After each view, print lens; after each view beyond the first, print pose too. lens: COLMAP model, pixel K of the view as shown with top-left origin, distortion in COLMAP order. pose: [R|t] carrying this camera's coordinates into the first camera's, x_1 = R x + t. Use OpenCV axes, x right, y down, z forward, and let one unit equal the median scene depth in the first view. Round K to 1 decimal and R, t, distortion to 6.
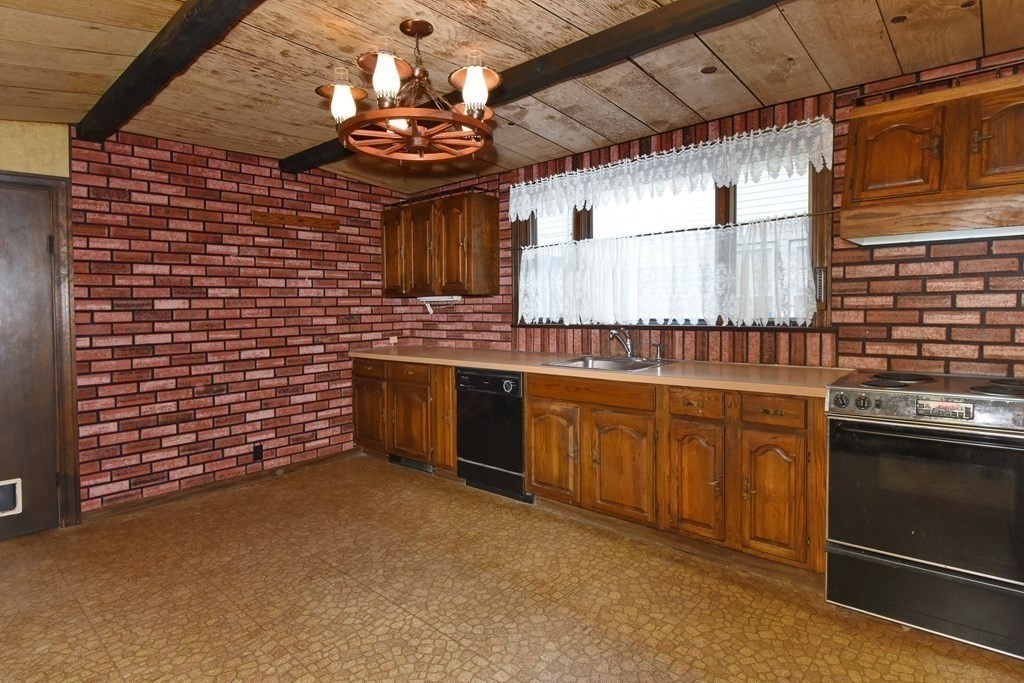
lens RADIAL K [[542.0, 0, 517.1], [0, 542.0, 334.9], [0, 0, 1]] dist [-0.010838, -0.008184]
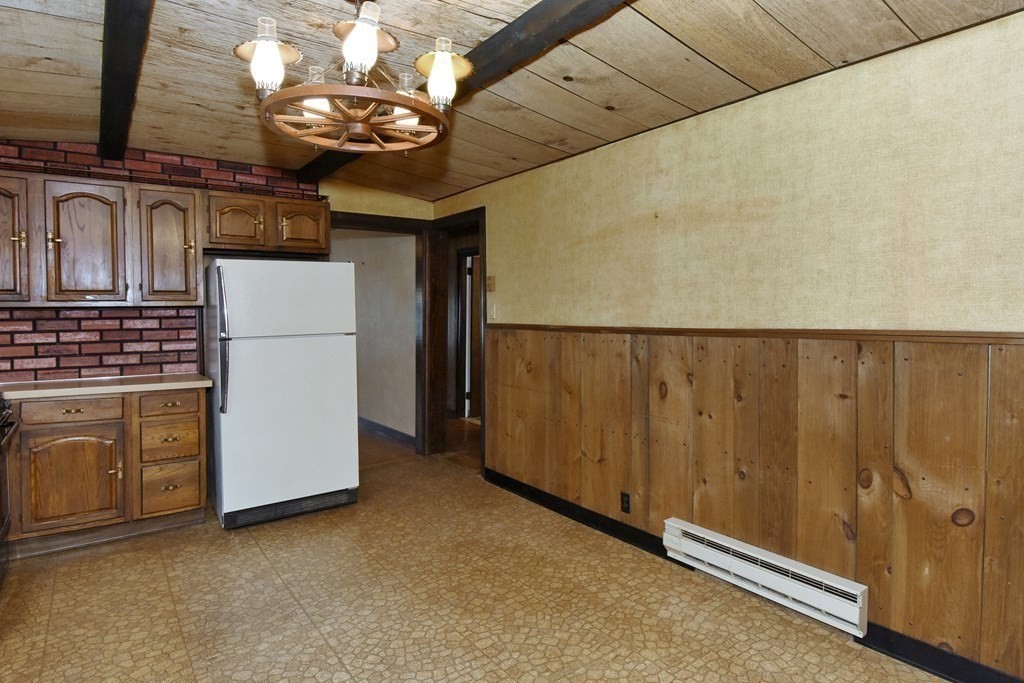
lens RADIAL K [[542.0, 0, 512.1], [0, 542.0, 341.0], [0, 0, 1]] dist [-0.010838, -0.008184]
pose [[-0.980119, 0.015049, 0.197839, -0.638842], [0.034489, 0.994862, 0.095186, -0.103708], [-0.195390, 0.100116, -0.975602, 1.887358]]
